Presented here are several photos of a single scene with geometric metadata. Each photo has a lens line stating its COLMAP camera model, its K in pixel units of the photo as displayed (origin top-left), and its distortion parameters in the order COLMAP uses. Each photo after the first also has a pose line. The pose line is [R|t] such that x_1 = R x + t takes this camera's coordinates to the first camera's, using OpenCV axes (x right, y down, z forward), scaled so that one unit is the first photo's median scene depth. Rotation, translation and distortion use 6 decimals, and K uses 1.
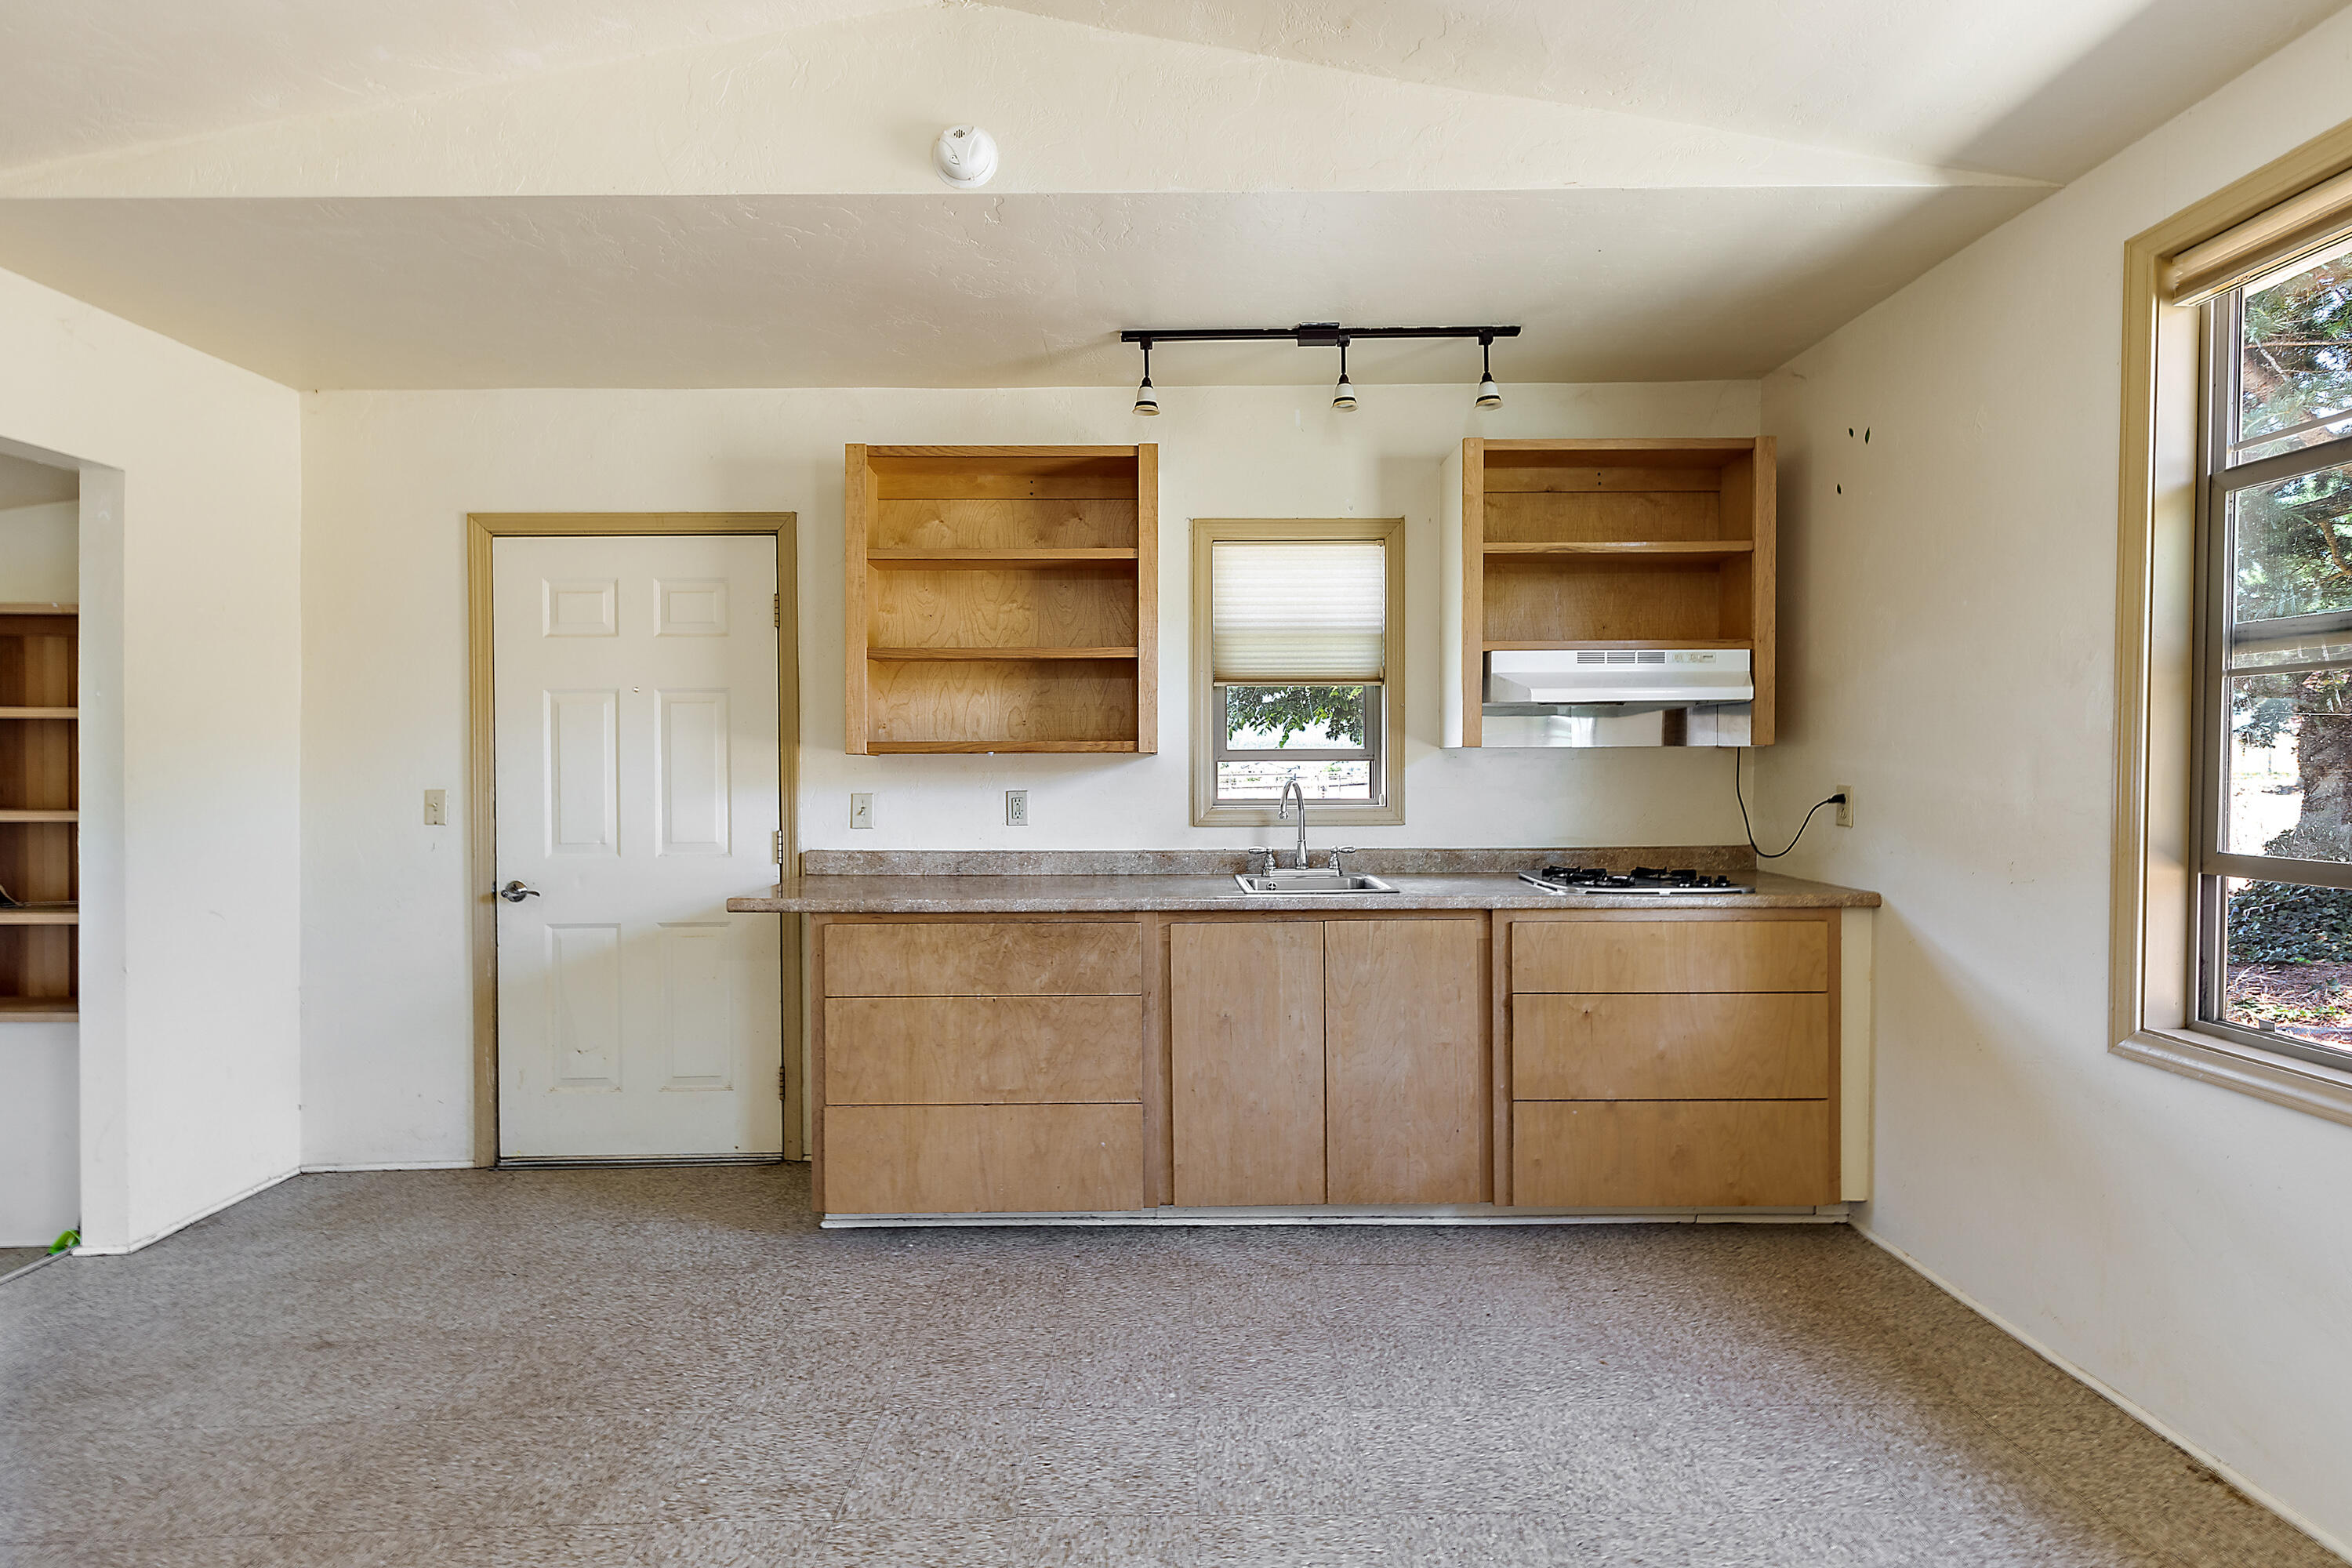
lens RADIAL K [[1065.5, 0, 1172.9], [0, 1065.5, 771.7], [0, 0, 1]] dist [0.011210, 0.000038]
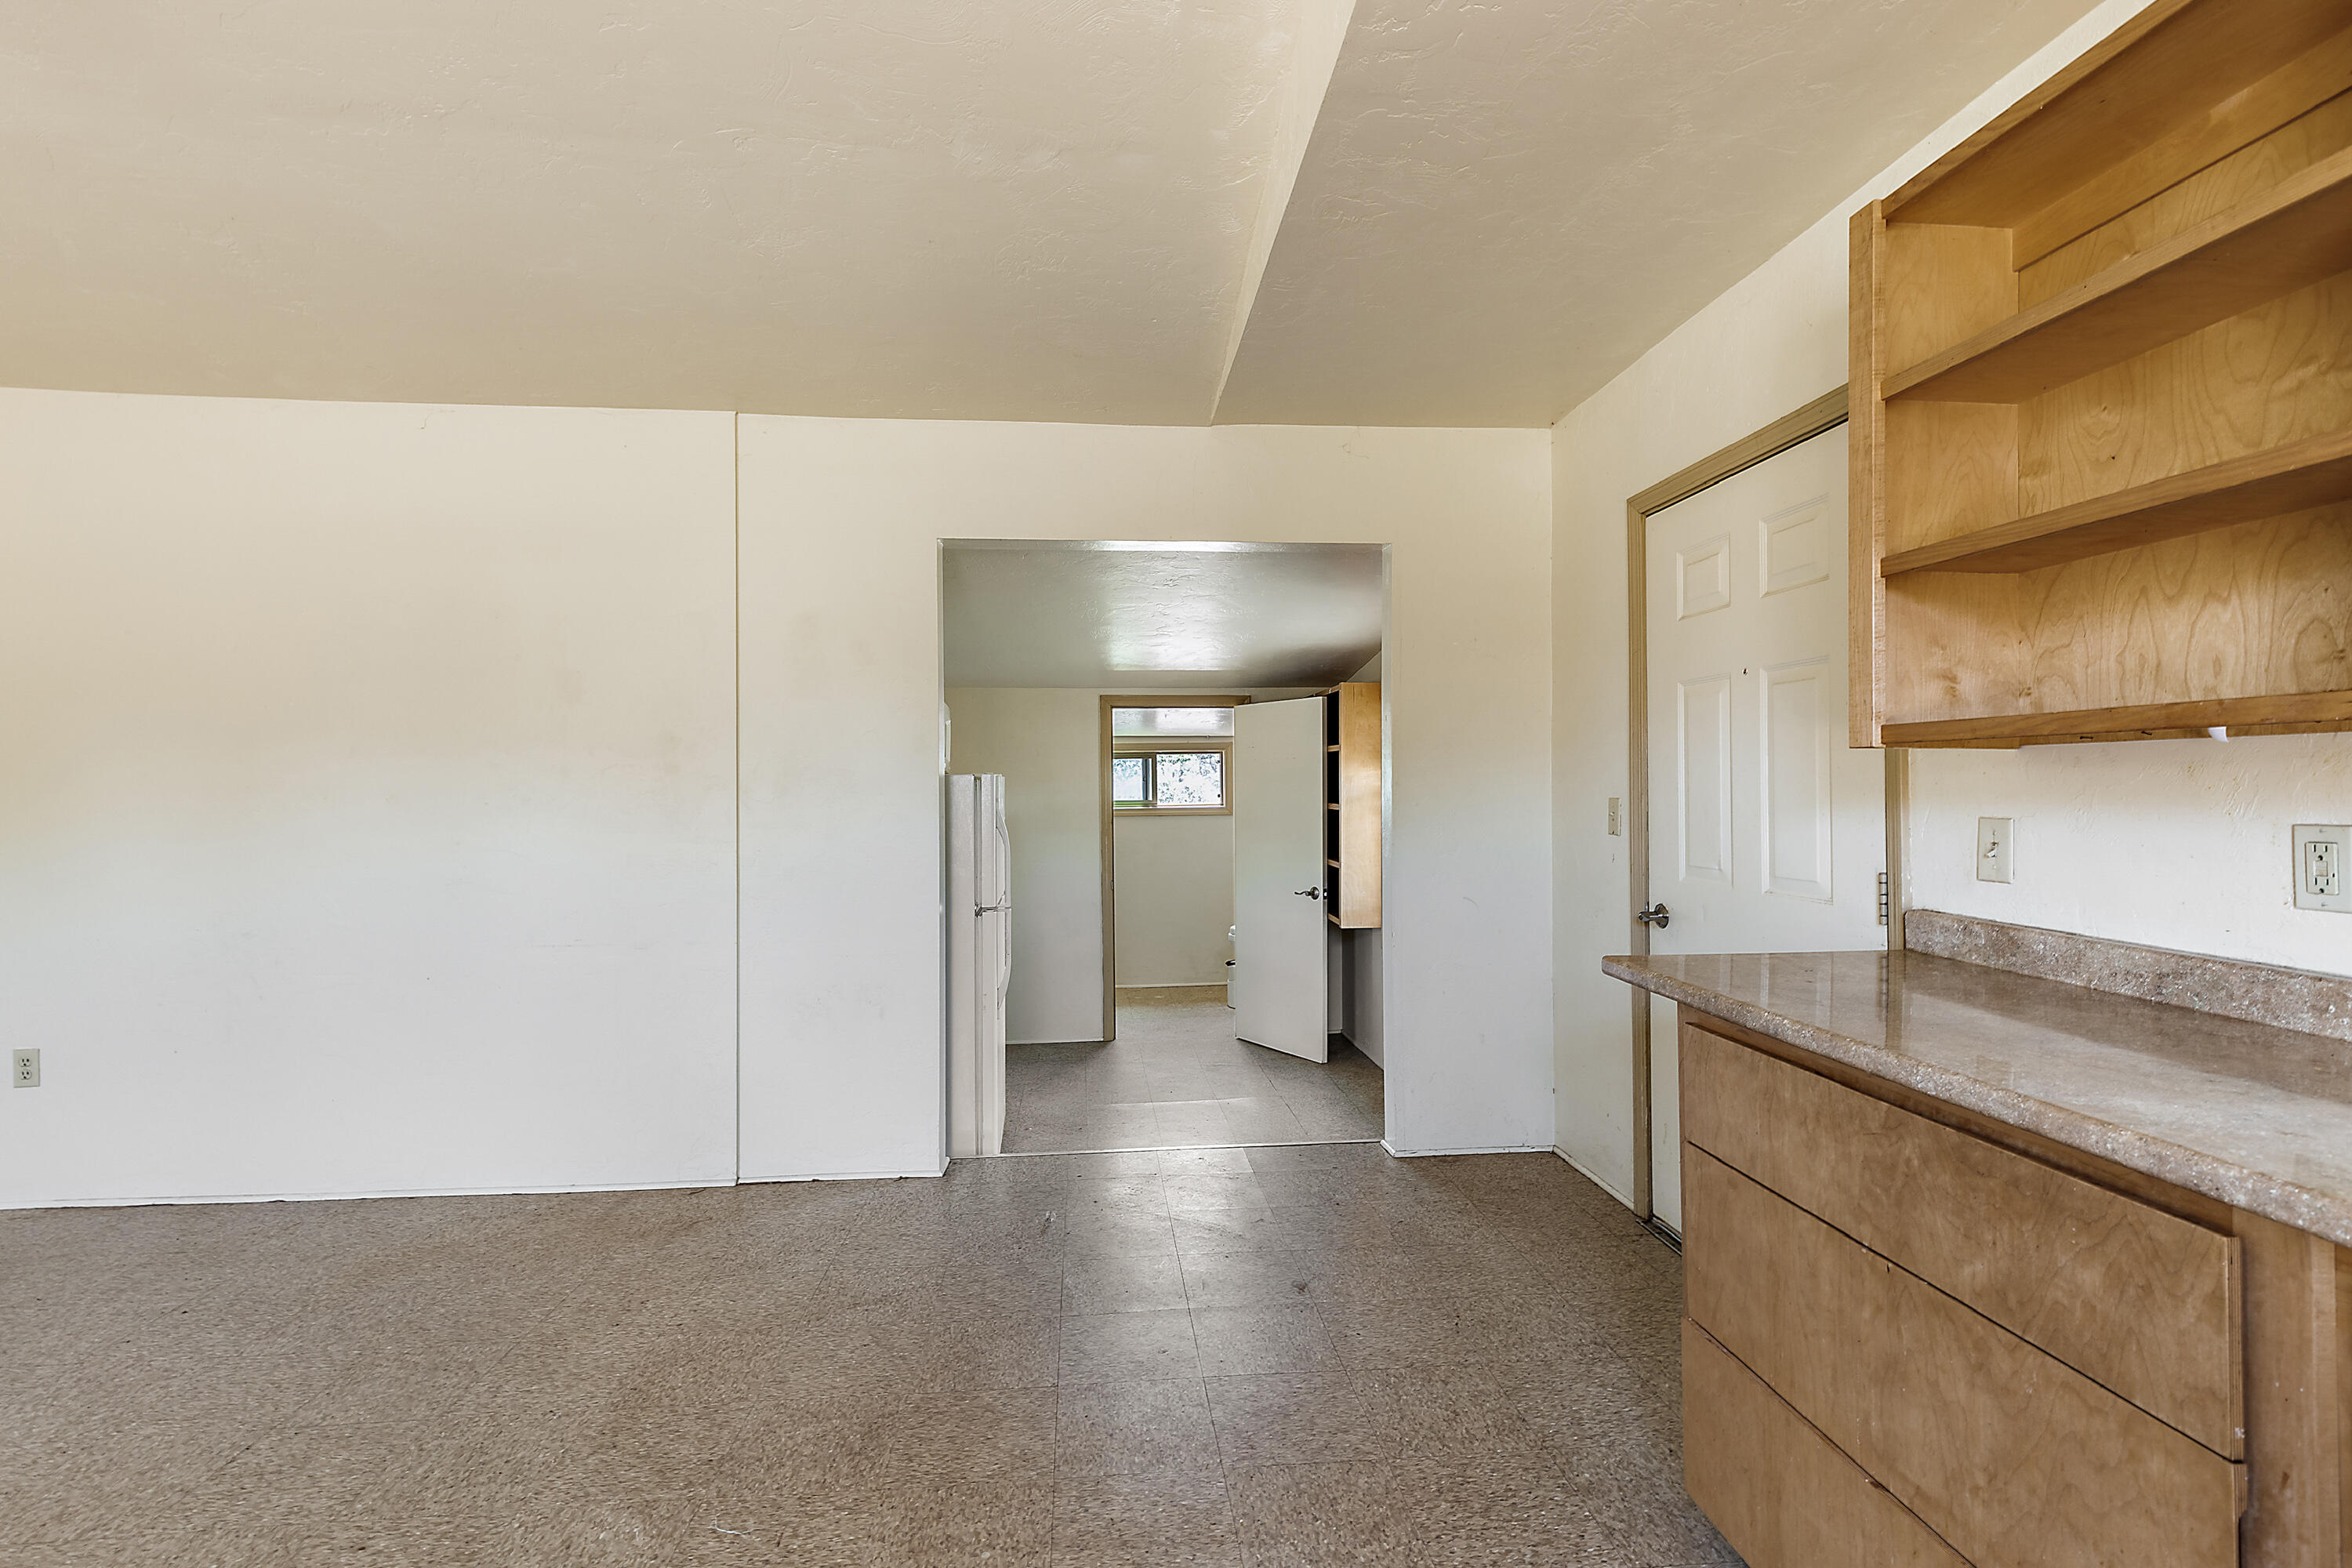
lens RADIAL K [[1065.5, 0, 1172.9], [0, 1065.5, 771.7], [0, 0, 1]] dist [0.011210, 0.000038]
pose [[0.087190, -0.007664, -0.996162, 0.228886], [0.002832, 0.999968, -0.007446, -0.000535], [0.996188, -0.002172, 0.087209, 0.540740]]
